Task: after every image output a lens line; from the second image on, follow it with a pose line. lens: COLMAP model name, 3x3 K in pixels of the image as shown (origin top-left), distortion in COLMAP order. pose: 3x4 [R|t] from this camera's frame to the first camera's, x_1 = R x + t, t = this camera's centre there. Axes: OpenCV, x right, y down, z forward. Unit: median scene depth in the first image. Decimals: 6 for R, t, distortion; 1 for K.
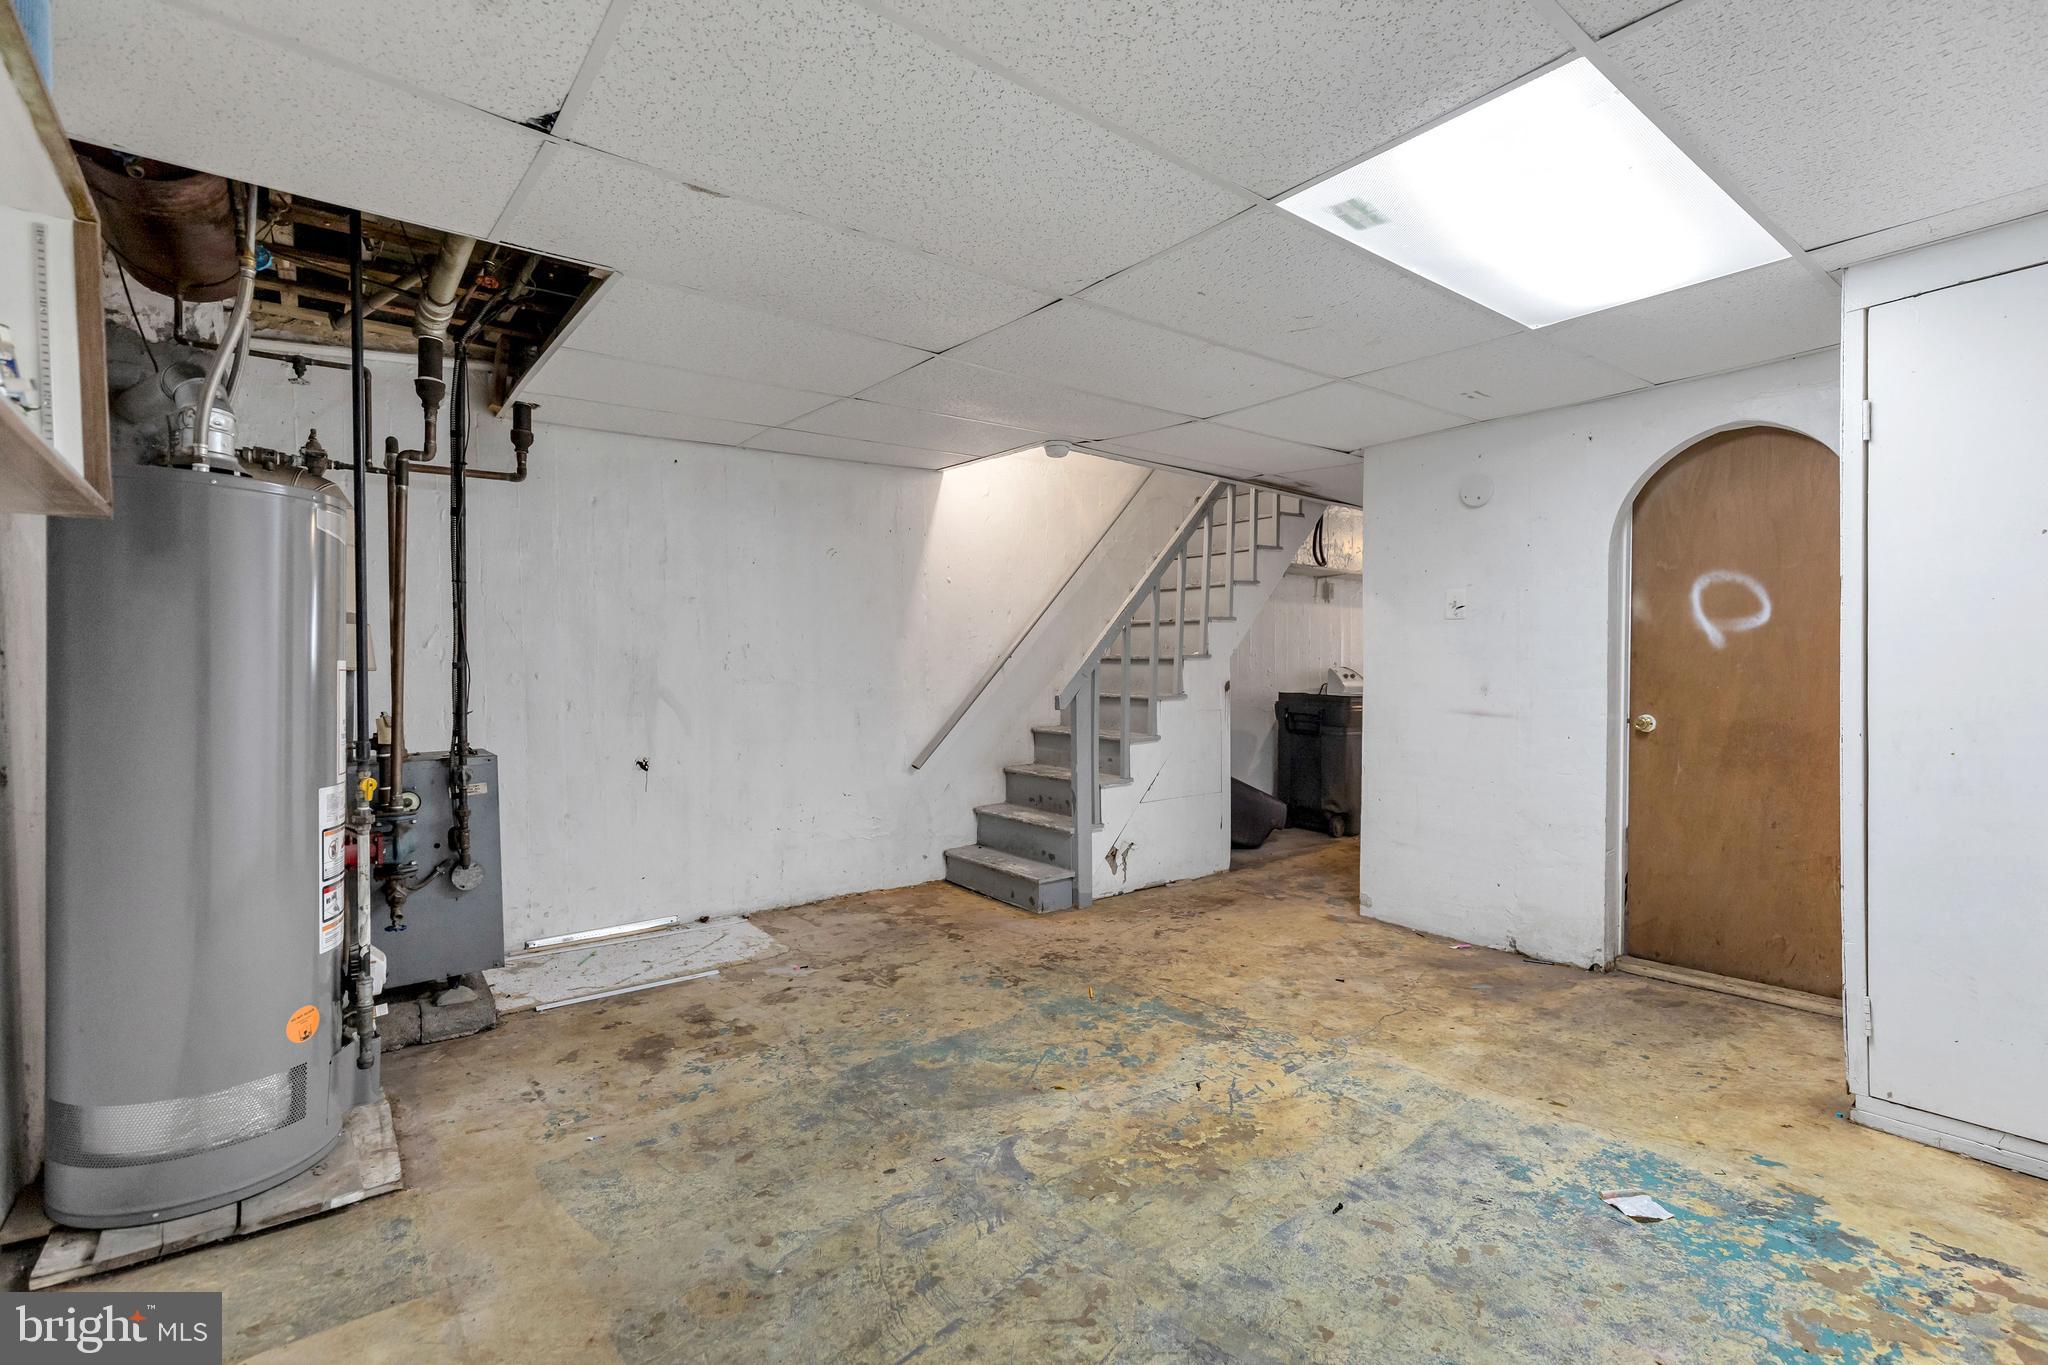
lens RADIAL K [[951.2, 0, 1035.4], [0, 951.2, 680.8], [0, 0, 1]] dist [0.009307, -0.000385]
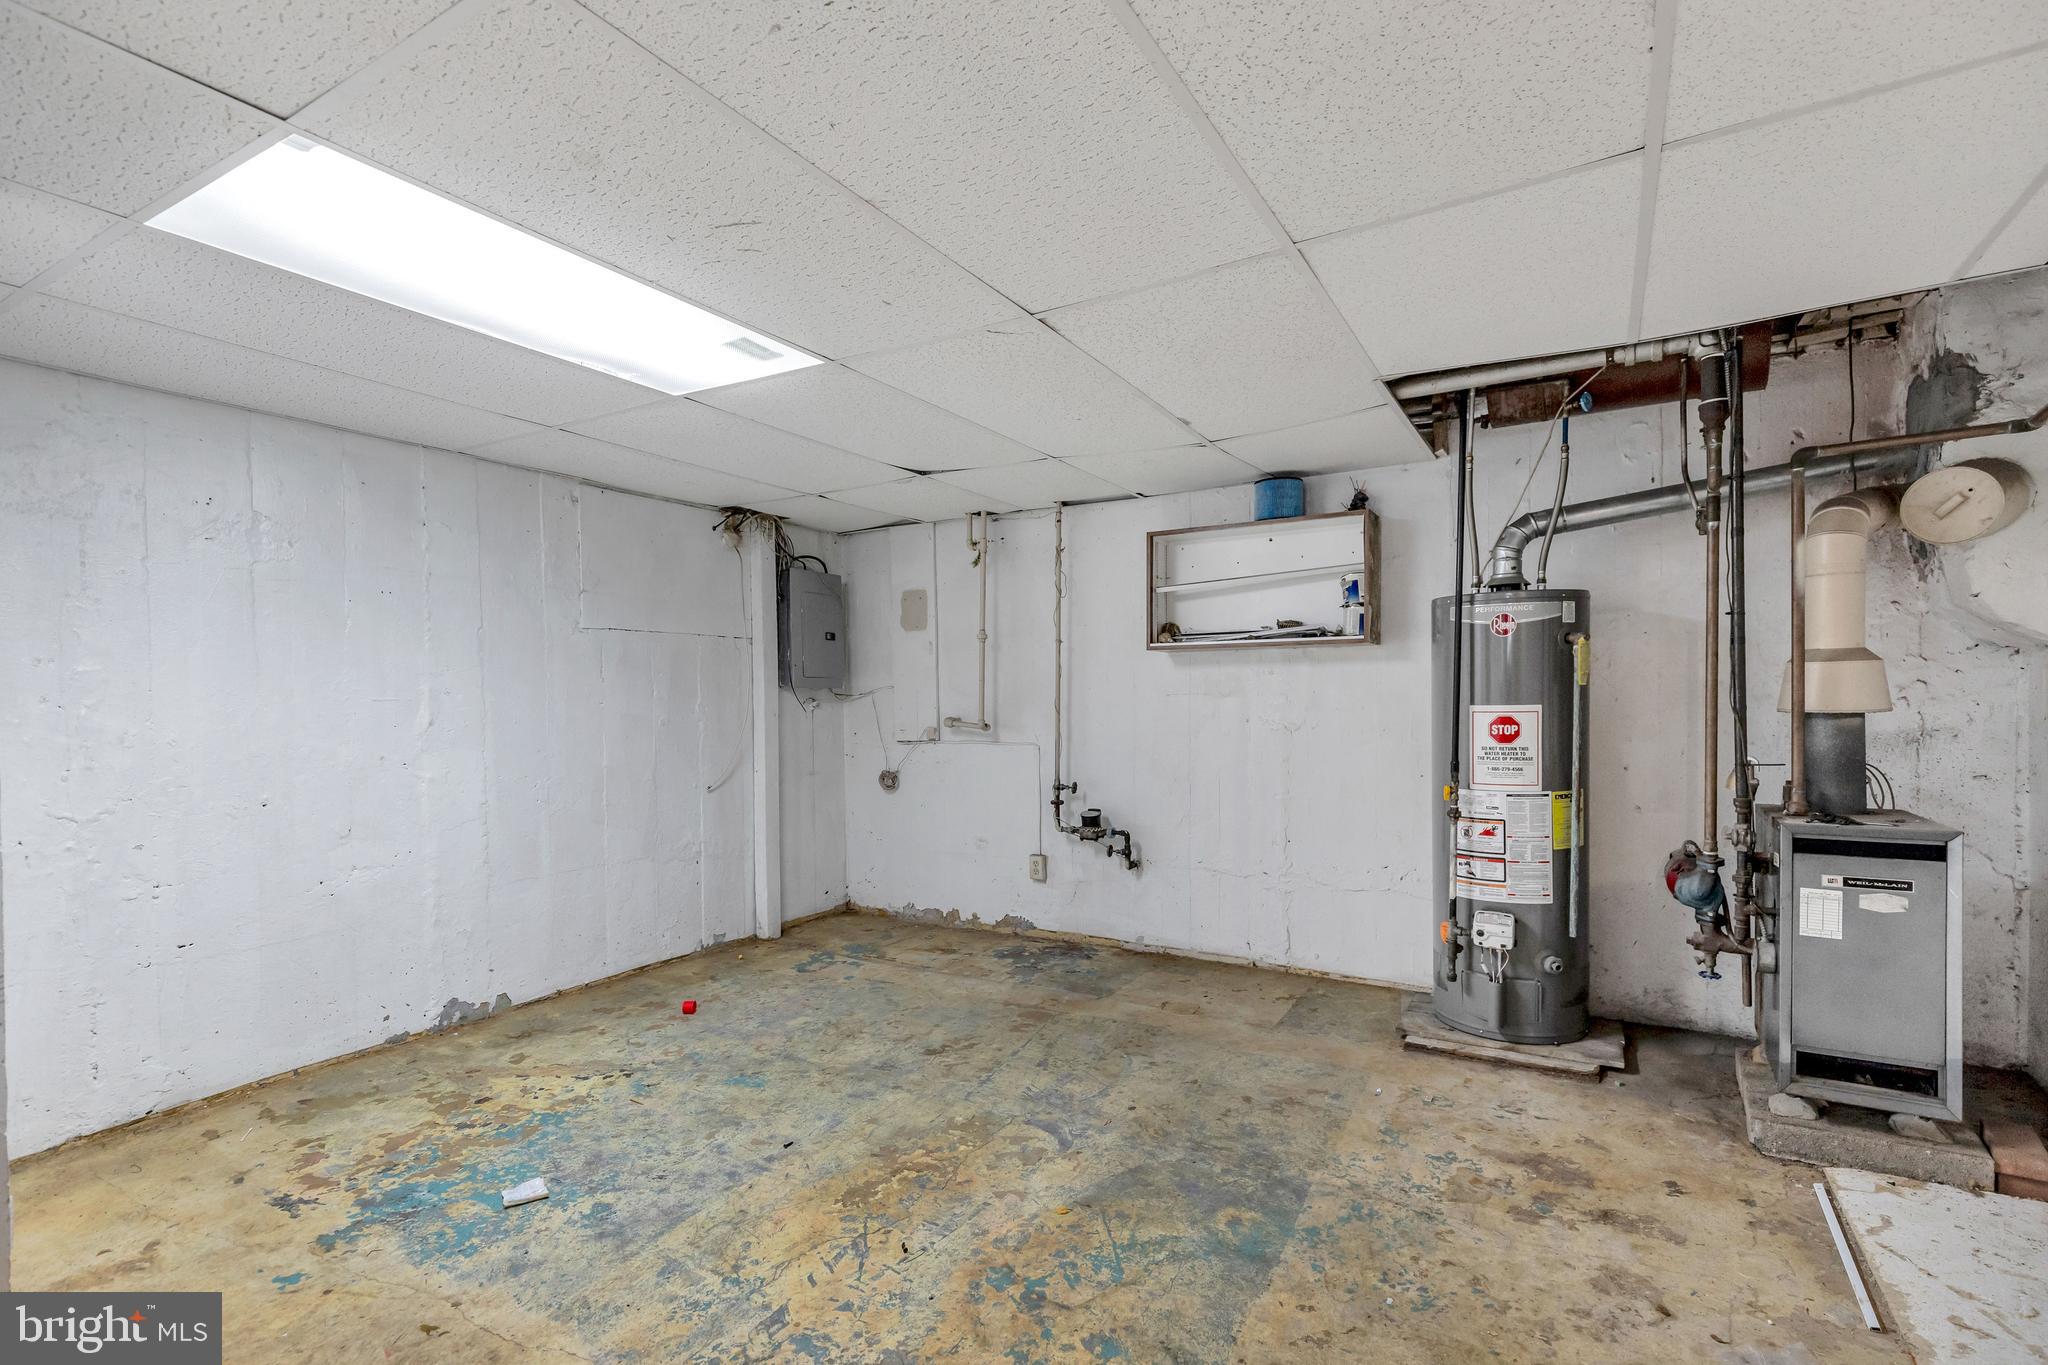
lens RADIAL K [[951.2, 0, 1035.4], [0, 951.2, 680.8], [0, 0, 1]] dist [0.009307, -0.000385]
pose [[-0.937757, 0.010627, -0.347129, 0.390295], [0.012305, 0.999921, -0.002631, -0.060916], [0.347074, -0.006738, -0.937814, 2.048894]]
